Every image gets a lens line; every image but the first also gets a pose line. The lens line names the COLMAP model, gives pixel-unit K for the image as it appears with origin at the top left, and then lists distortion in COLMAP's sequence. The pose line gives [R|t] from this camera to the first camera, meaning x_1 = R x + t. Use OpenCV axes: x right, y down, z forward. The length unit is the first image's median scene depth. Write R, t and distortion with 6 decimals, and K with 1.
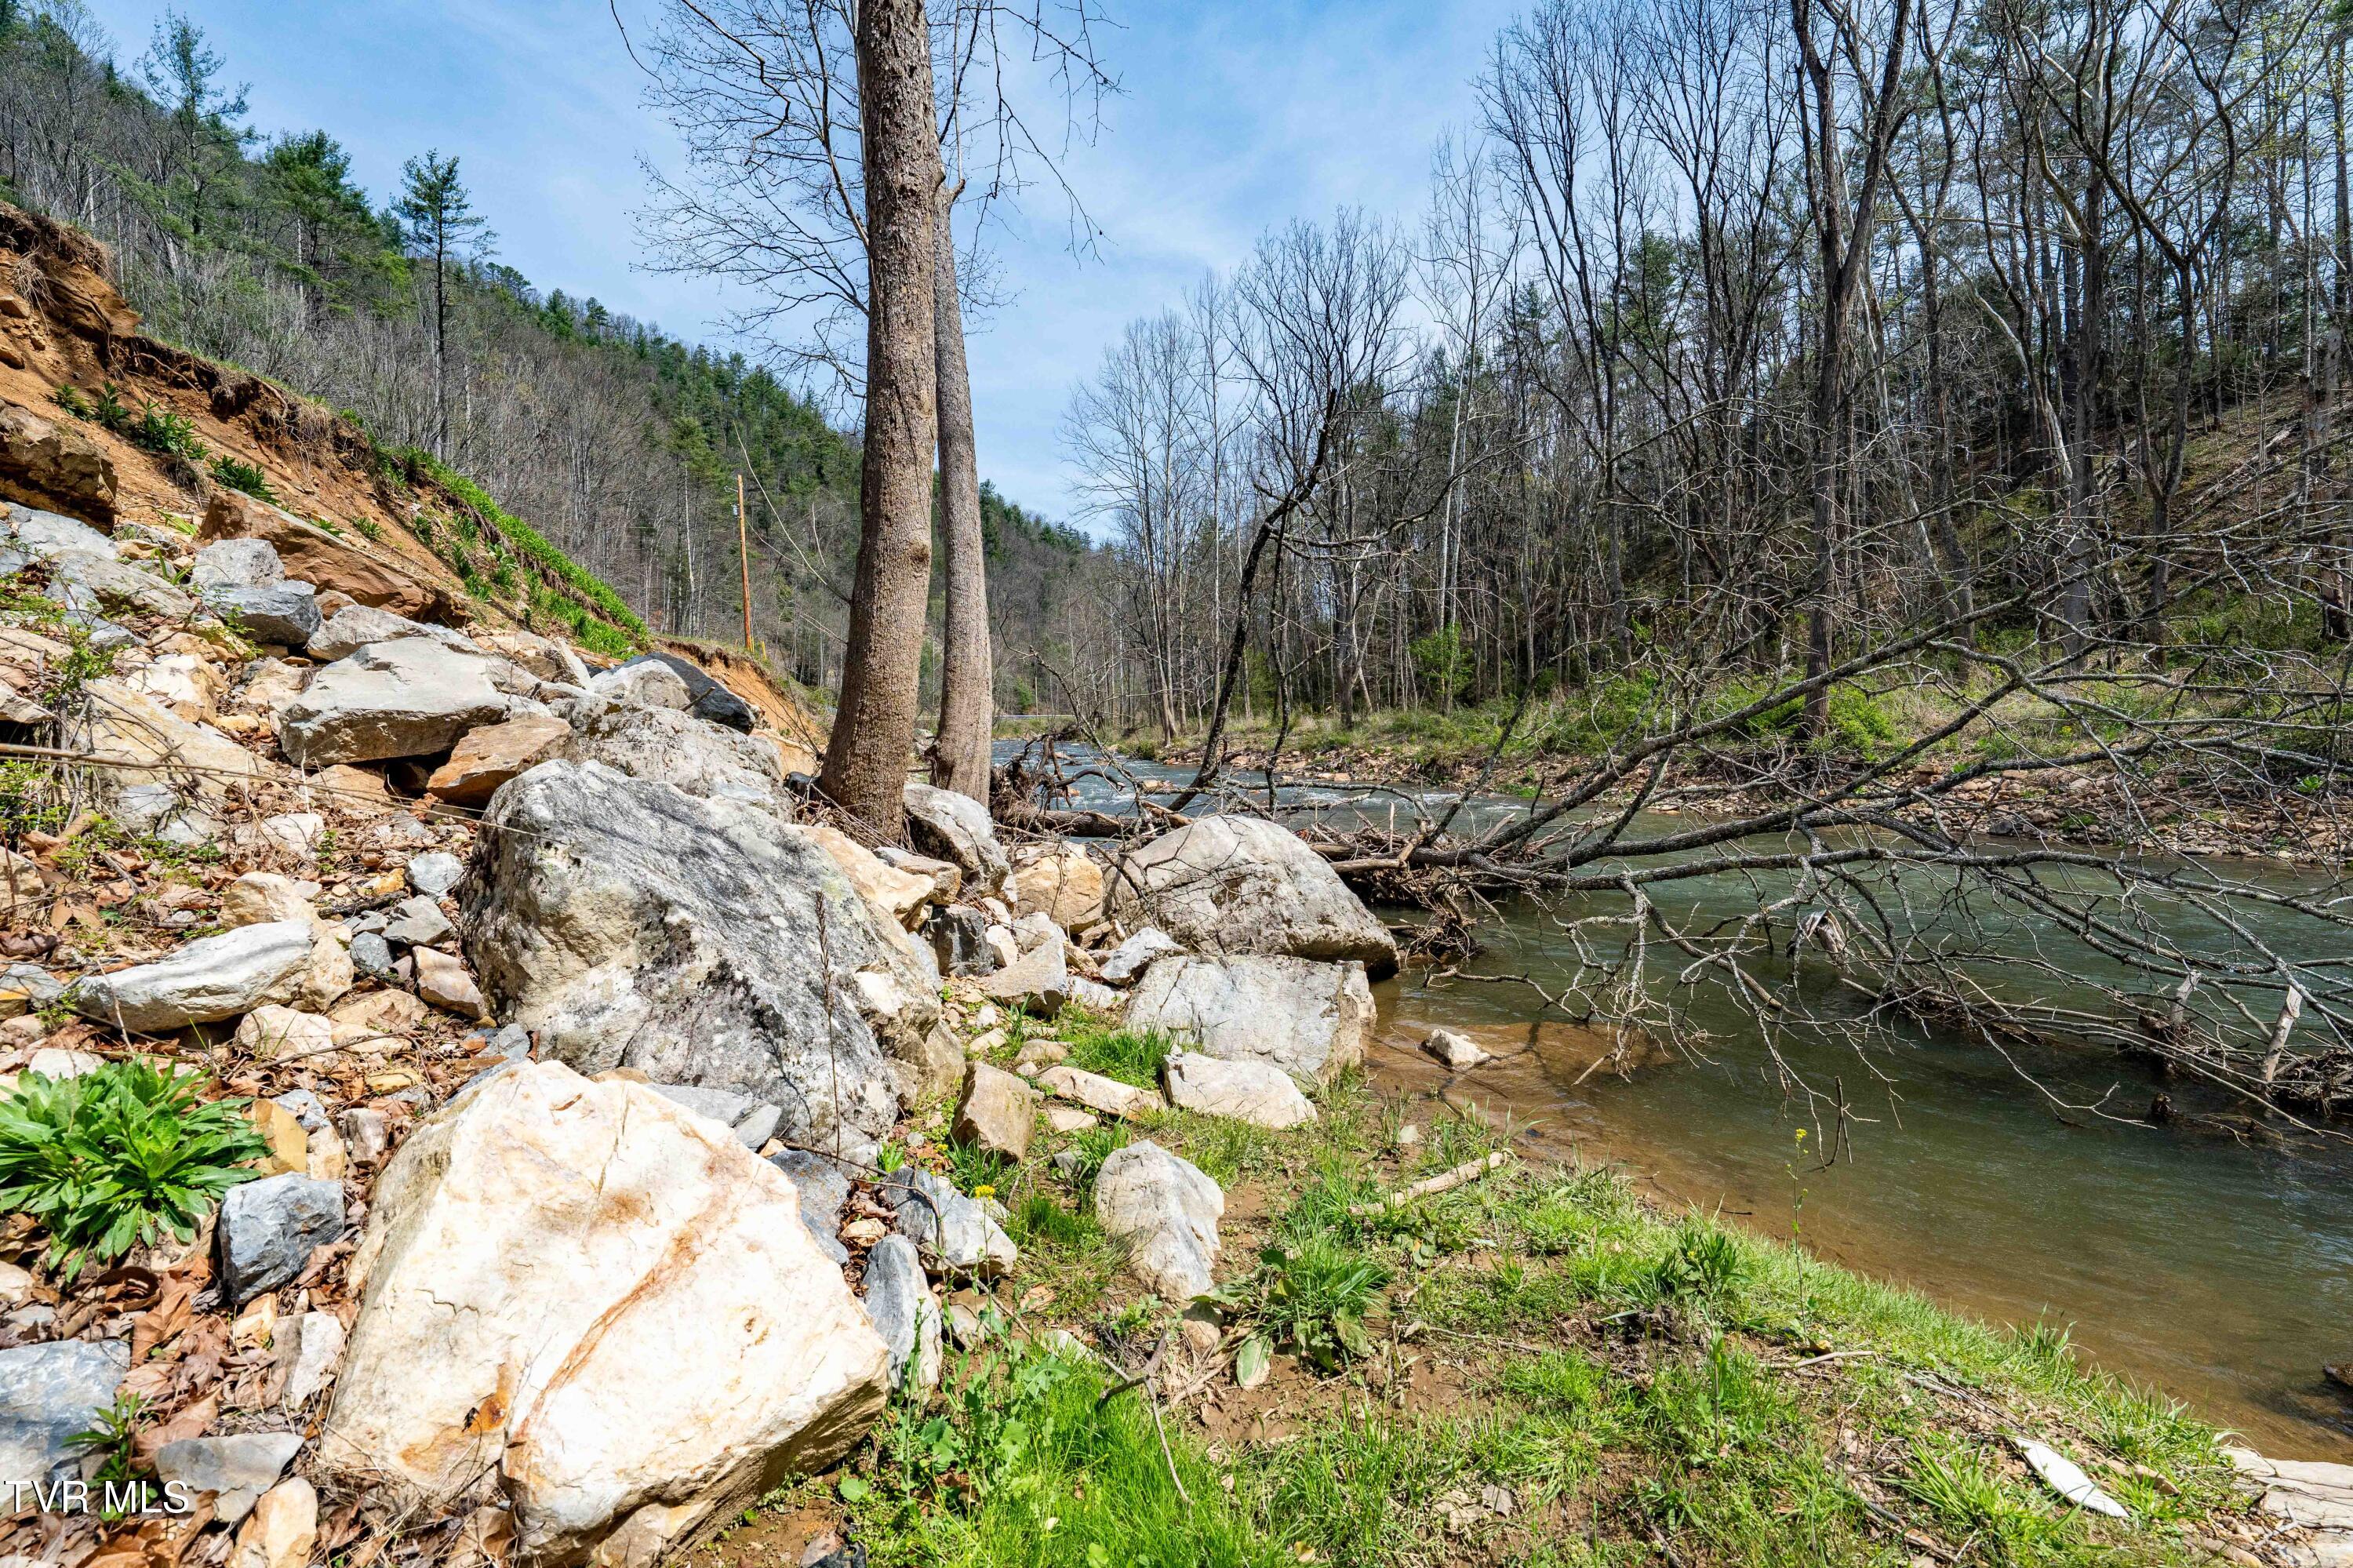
lens RADIAL K [[1017.6, 0, 1176.5], [0, 1017.6, 784.0], [0, 0, 1]] dist [-0.002897, -0.000143]
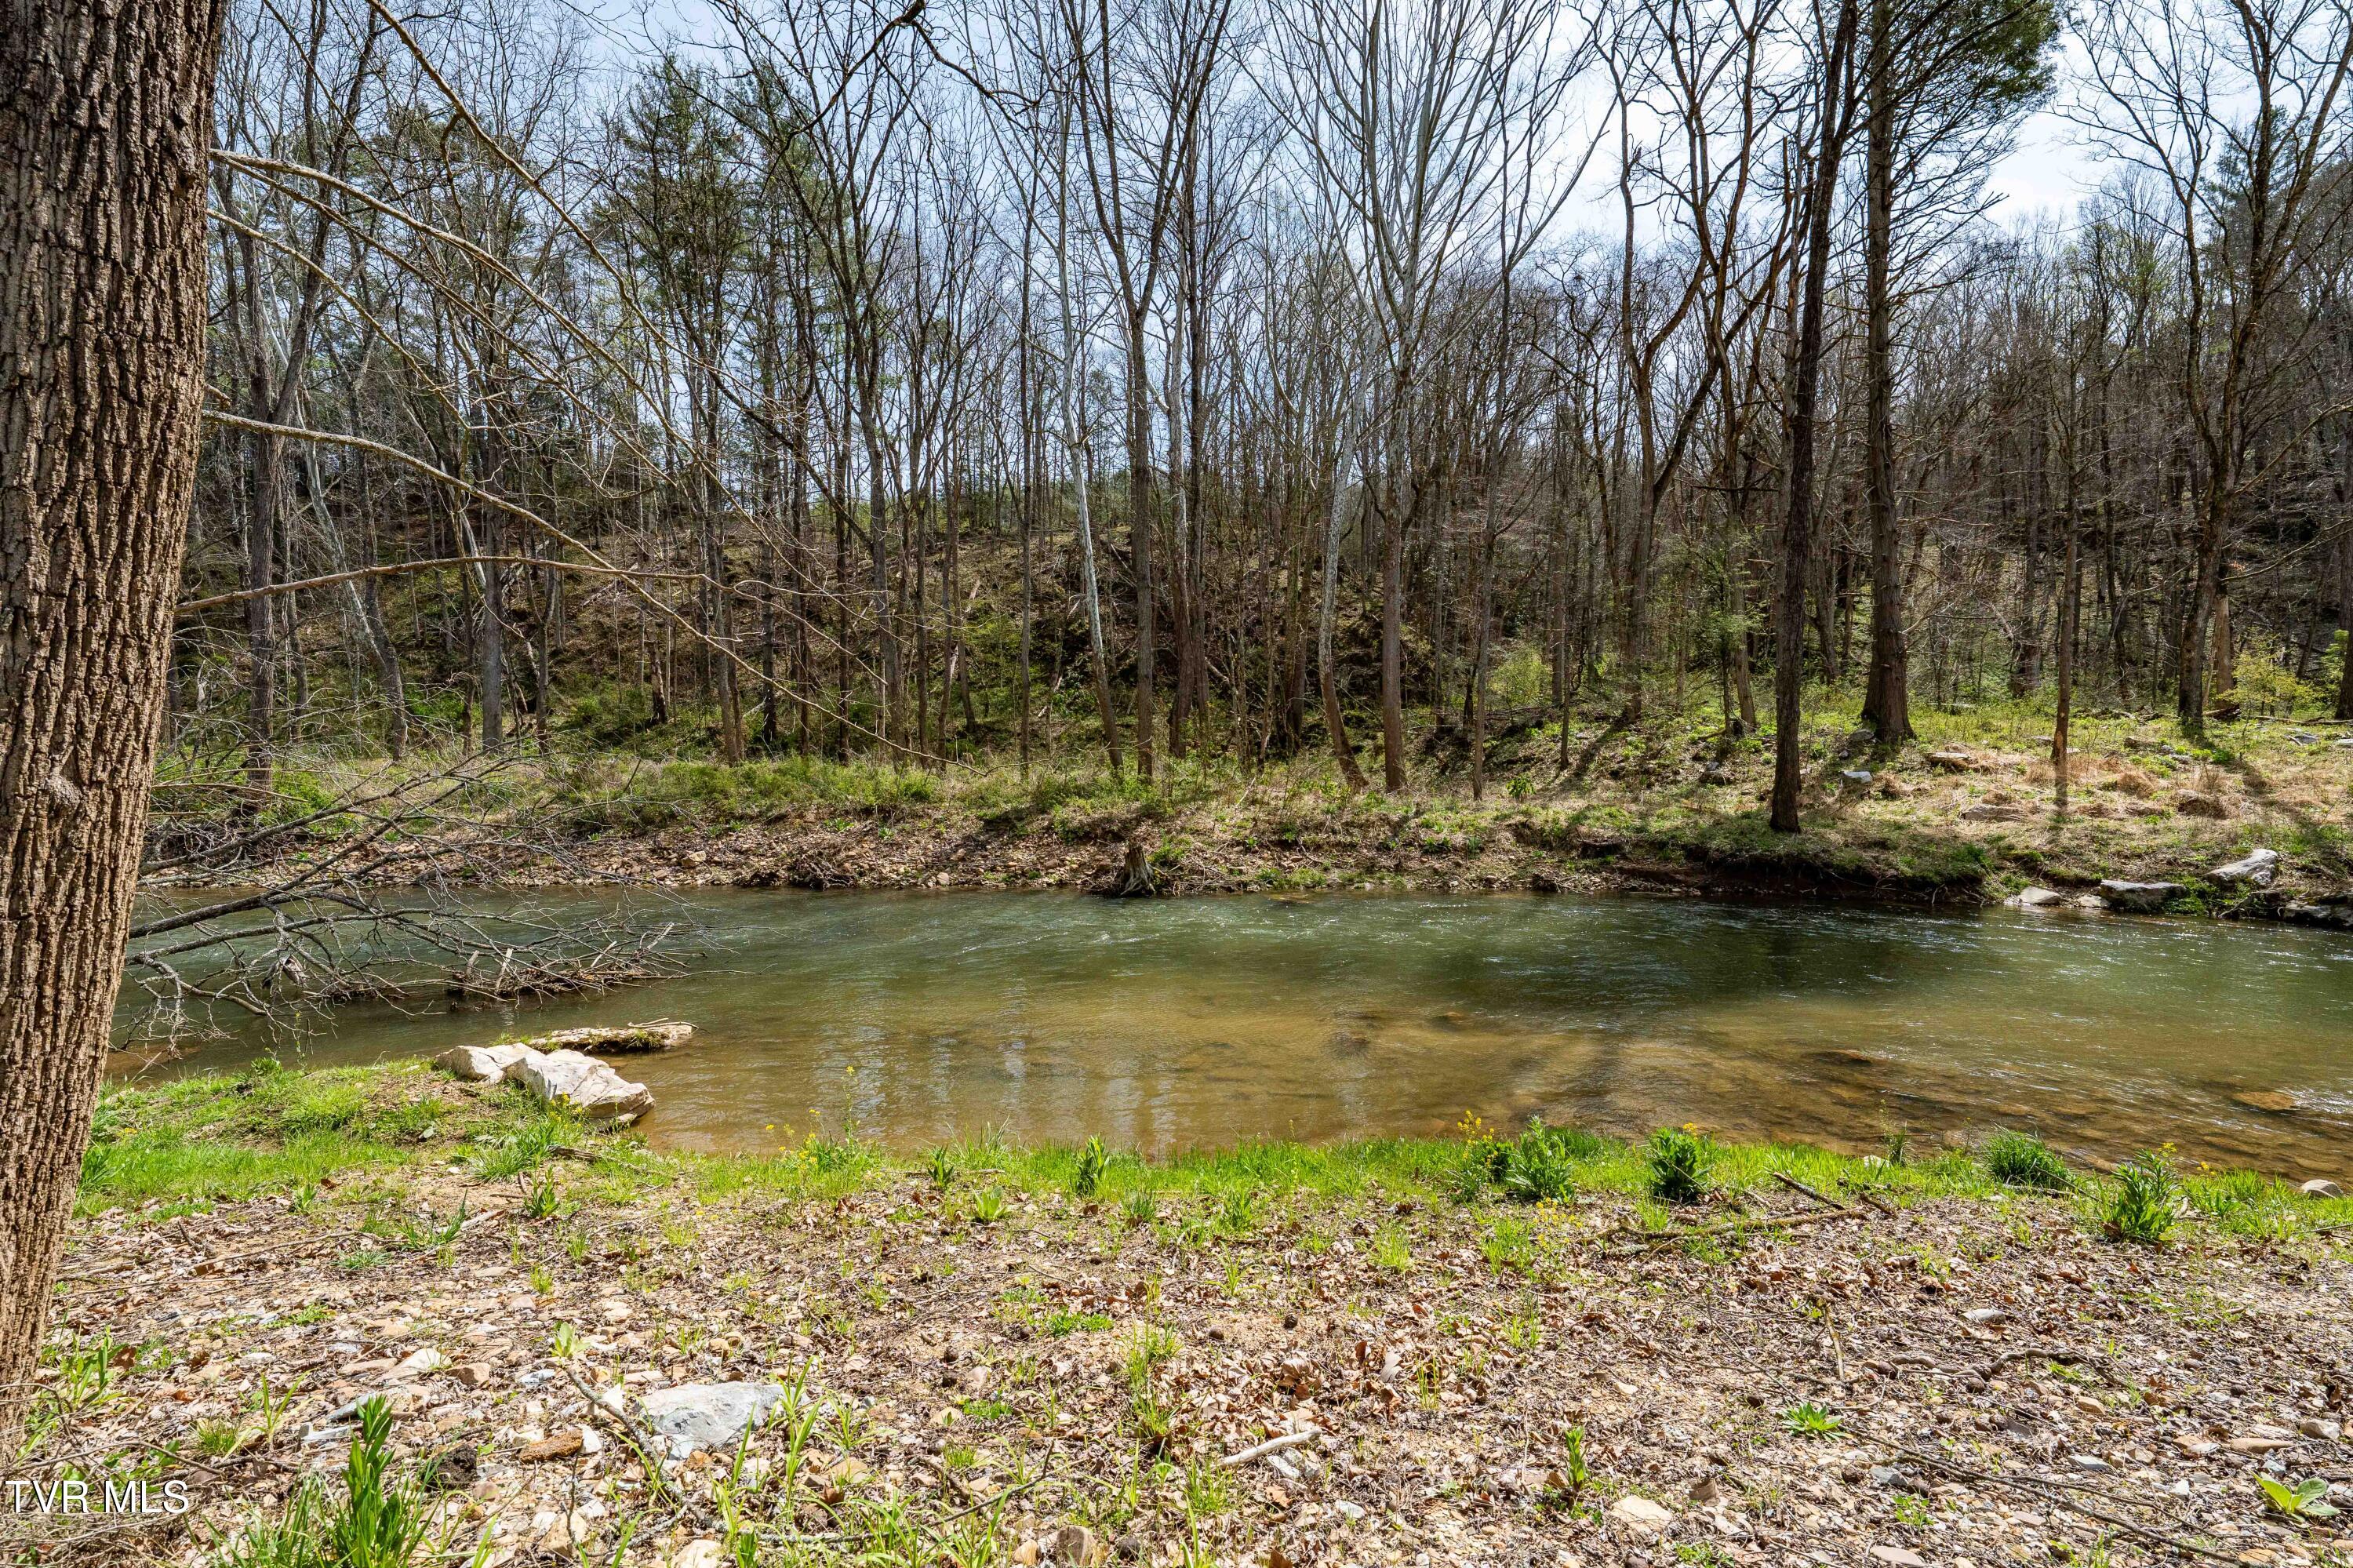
lens RADIAL K [[1037.4, 0, 1200.8], [0, 1037.4, 778.6], [0, 0, 1]] dist [-0.002179, -0.000515]
pose [[0.262068, -0.006260, 0.965029, -0.681231], [0.056977, 0.998335, -0.008997, -0.074812], [-0.963366, 0.057342, 0.261988, -0.999748]]
